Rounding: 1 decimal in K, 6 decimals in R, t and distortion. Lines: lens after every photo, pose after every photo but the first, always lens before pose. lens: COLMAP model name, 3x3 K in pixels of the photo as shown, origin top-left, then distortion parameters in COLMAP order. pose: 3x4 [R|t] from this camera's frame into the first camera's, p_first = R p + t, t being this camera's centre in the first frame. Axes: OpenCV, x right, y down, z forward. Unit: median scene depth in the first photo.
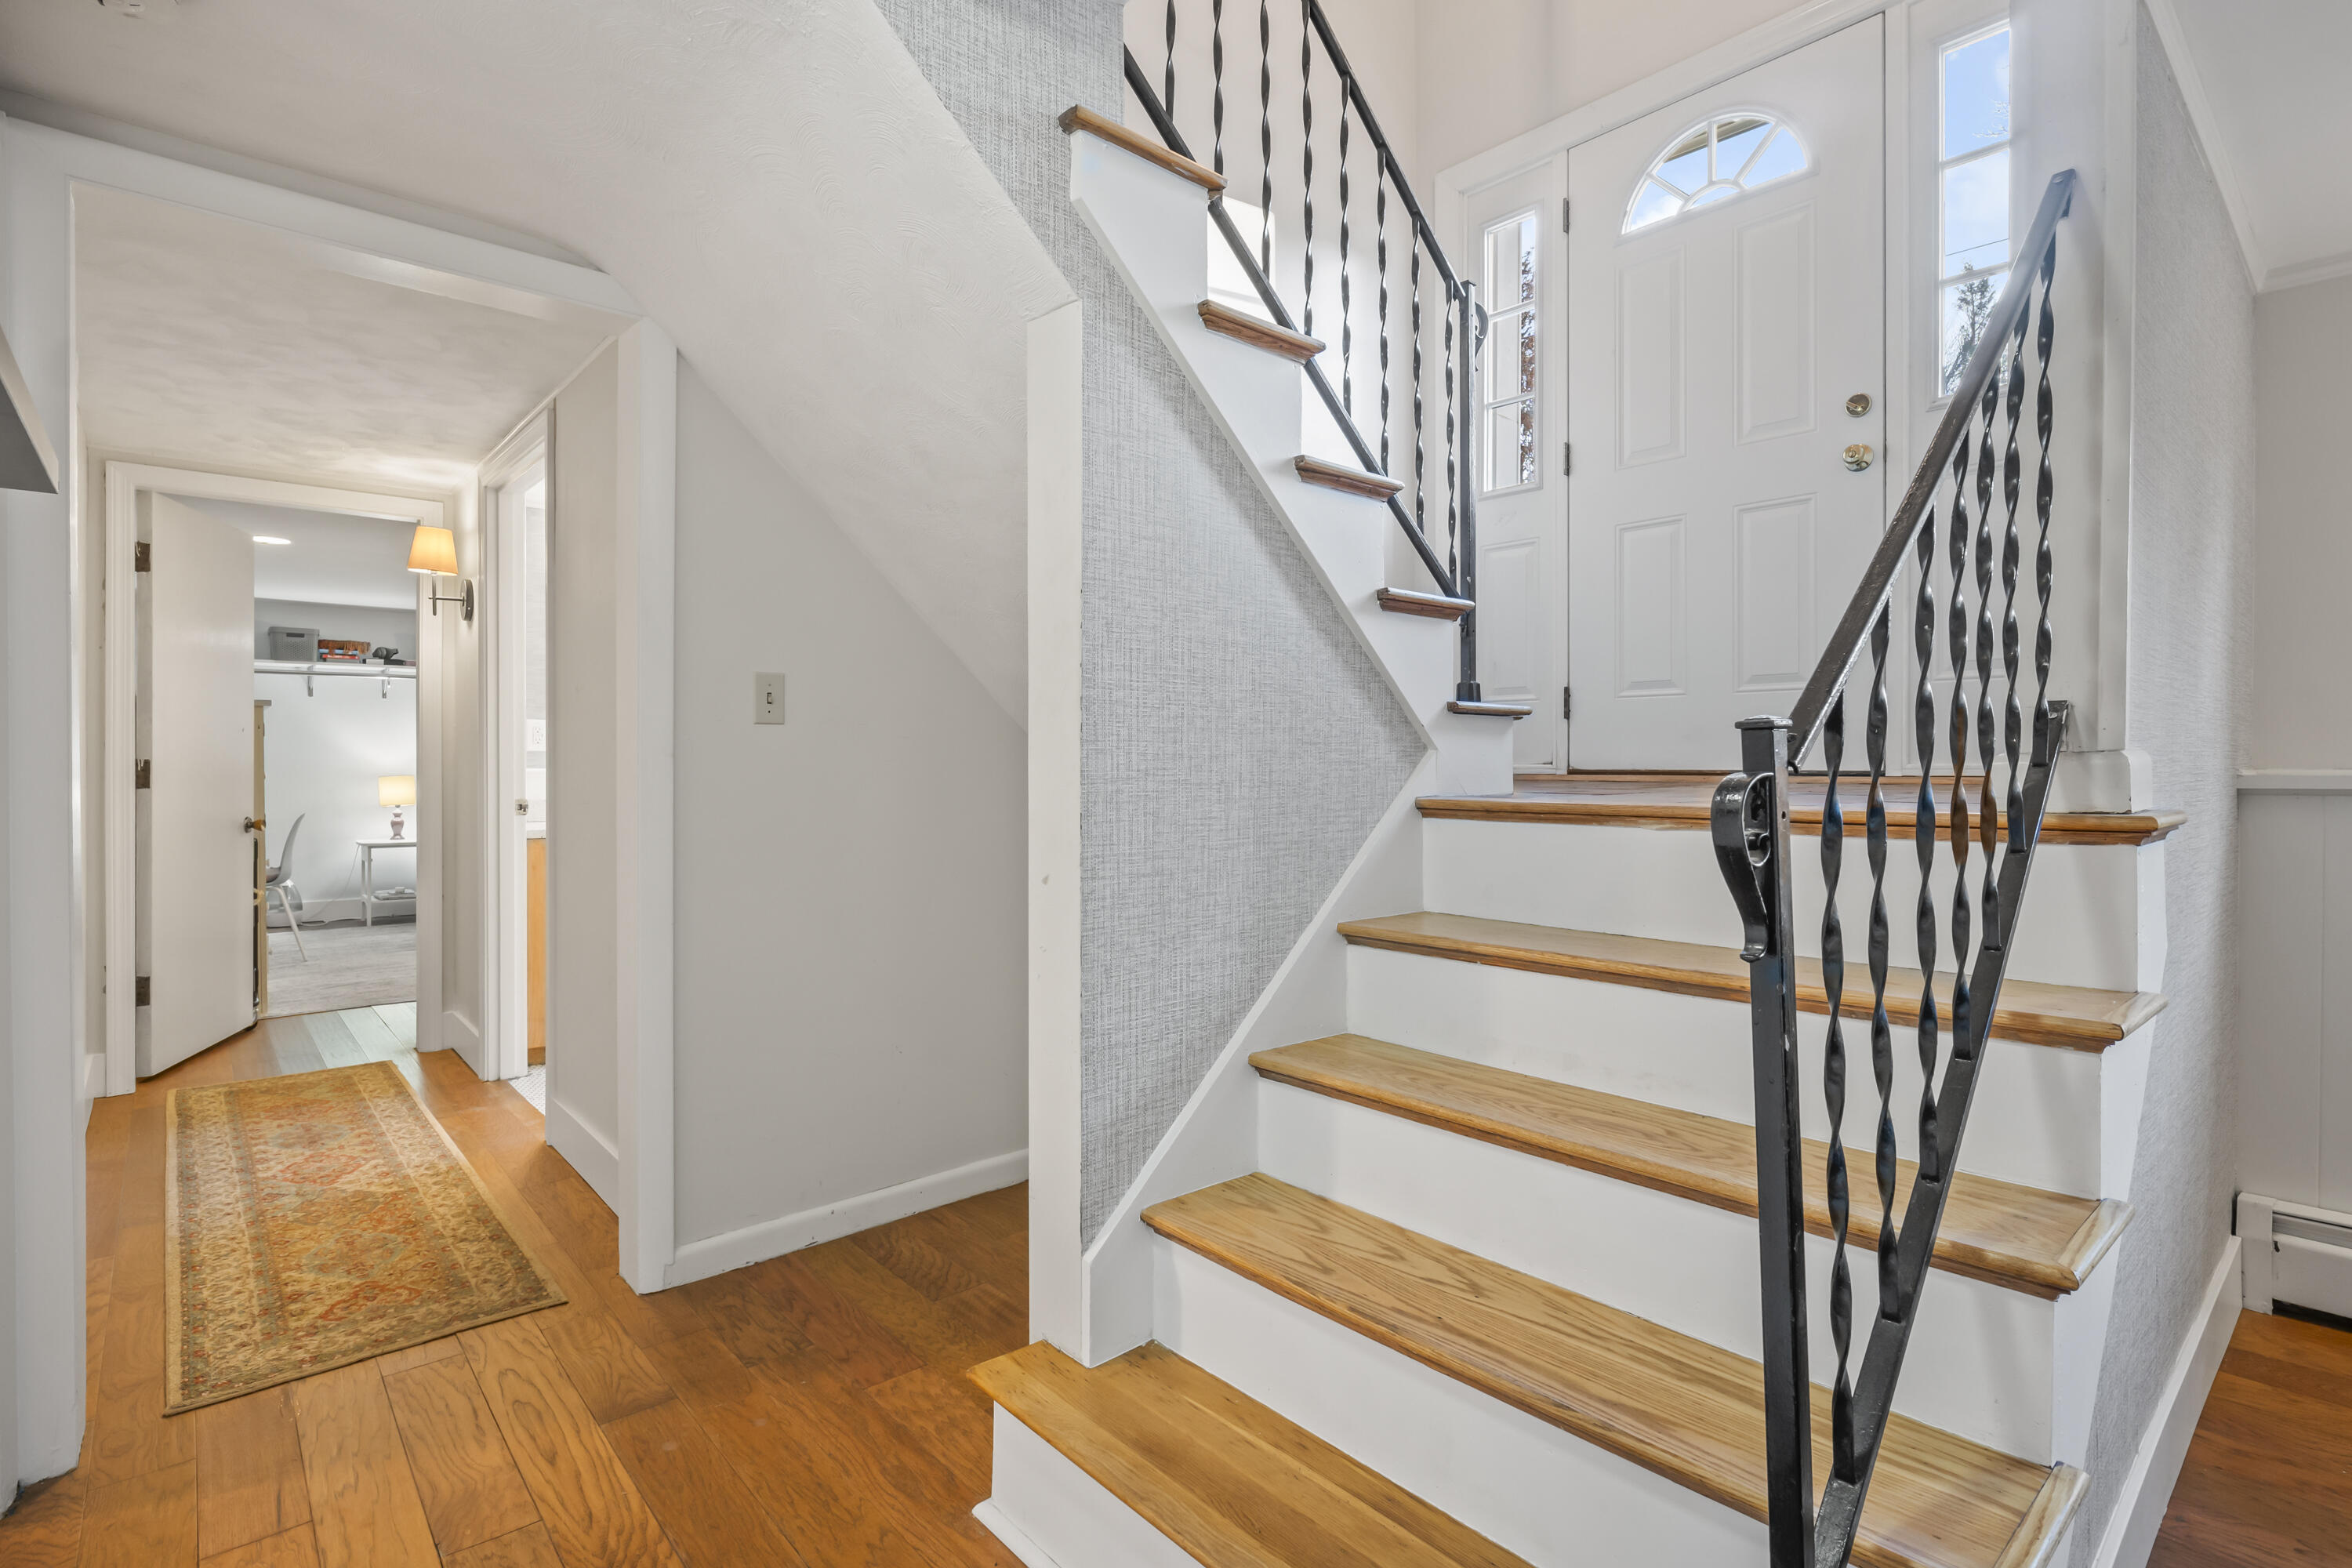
lens RADIAL K [[1119.7, 0, 1182.6], [0, 1119.7, 776.6], [0, 0, 1]] dist [0.005572, 0.000563]
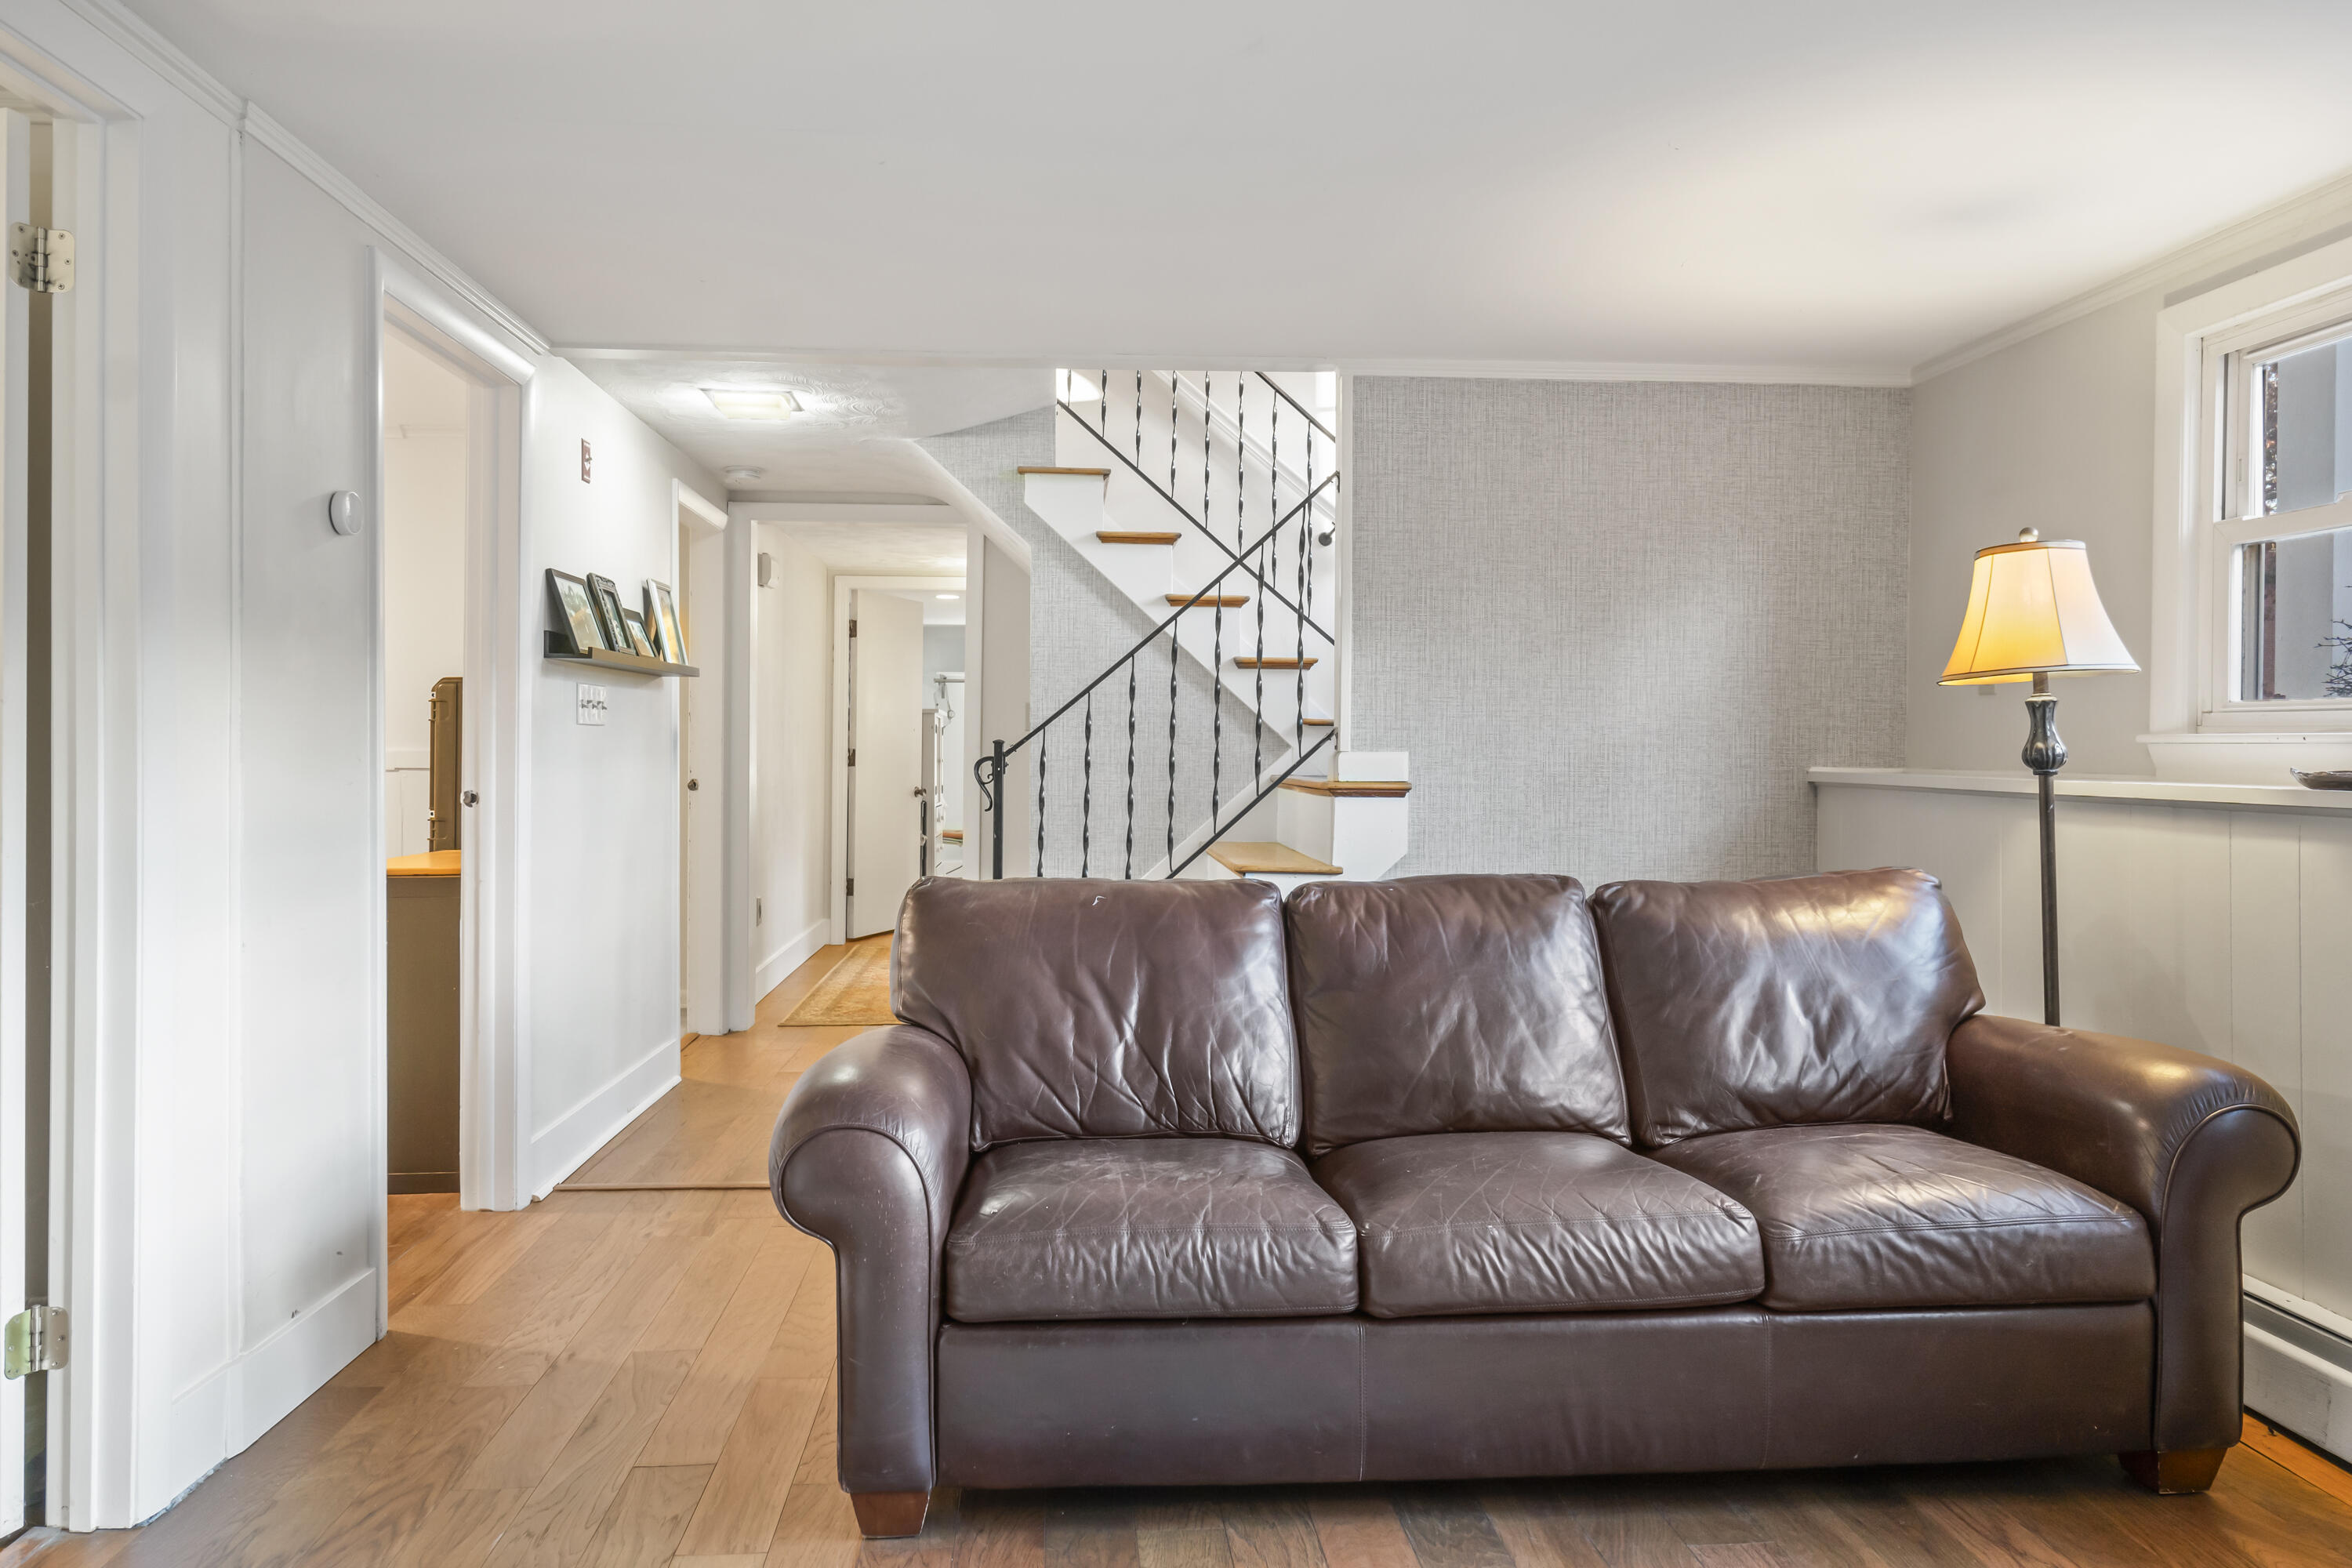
lens RADIAL K [[1610.0, 0, 1175.9], [0, 1610.0, 774.2], [0, 0, 1]] dist [-0.002195, -0.000025]
pose [[0.787828, 0.015535, -0.615700, 0.939505], [-0.017050, 0.999849, 0.003411, 0.006236], [0.615660, 0.007810, 0.787973, -0.595866]]
